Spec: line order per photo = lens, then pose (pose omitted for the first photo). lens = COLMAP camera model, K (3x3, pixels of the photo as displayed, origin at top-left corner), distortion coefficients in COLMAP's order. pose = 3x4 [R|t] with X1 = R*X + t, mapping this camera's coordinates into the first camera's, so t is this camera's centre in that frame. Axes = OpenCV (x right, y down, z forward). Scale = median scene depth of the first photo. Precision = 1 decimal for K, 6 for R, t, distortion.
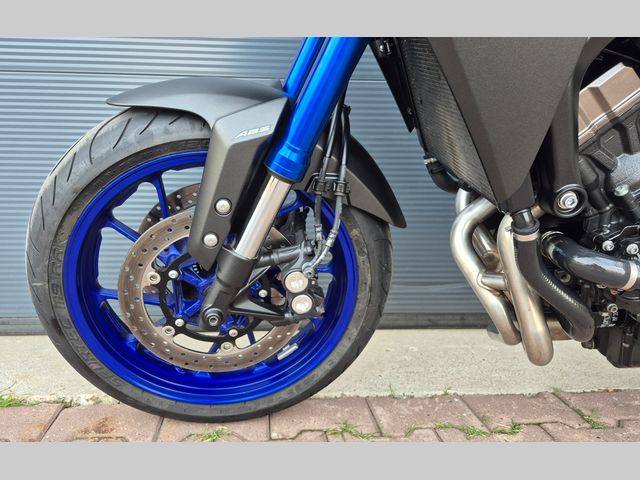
lens RADIAL K [[569.8, 0, 320.0], [0, 569.8, 240.0], [0, 0, 1]] dist [0.120397, -0.206431]
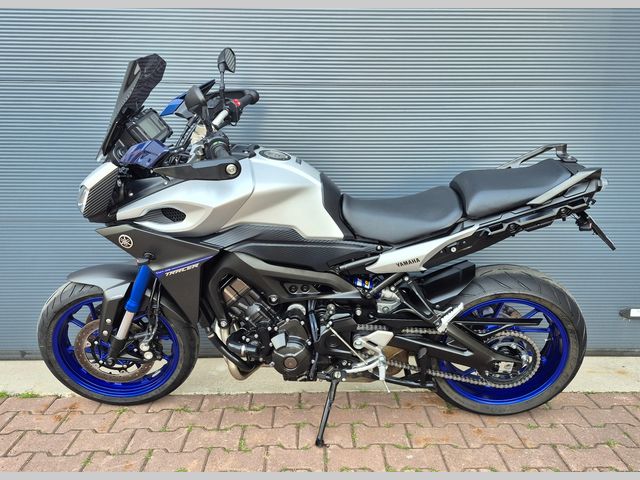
lens RADIAL K [[569.8, 0, 320.0], [0, 569.8, 240.0], [0, 0, 1]] dist [0.120397, -0.206431]
pose [[0.999206, 0.000715, -0.039825, 0.654356], [-0.001030, 0.999969, -0.007869, -0.296044], [0.039818, 0.007904, 0.999176, -1.174859]]
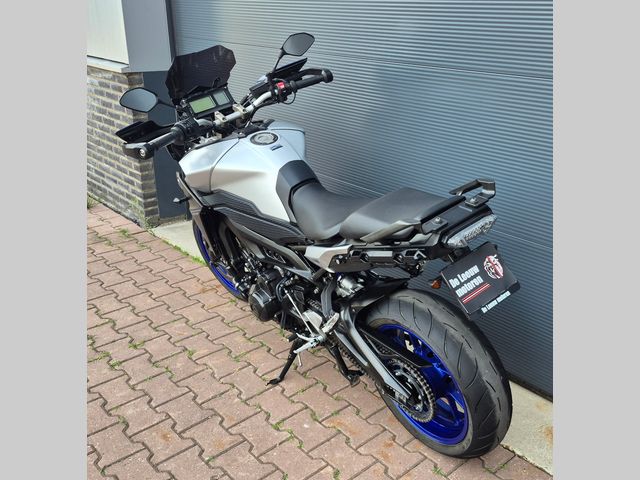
lens RADIAL K [[603.1, 0, 345.8], [0, 603.1, 241.0], [0, 0, 1]] dist [0.128632, -0.003597]
pose [[0.622140, 0.285083, -0.729157, 2.390640], [-0.170818, 0.958336, 0.228939, -0.787998], [0.764044, -0.017879, 0.644916, -0.603307]]
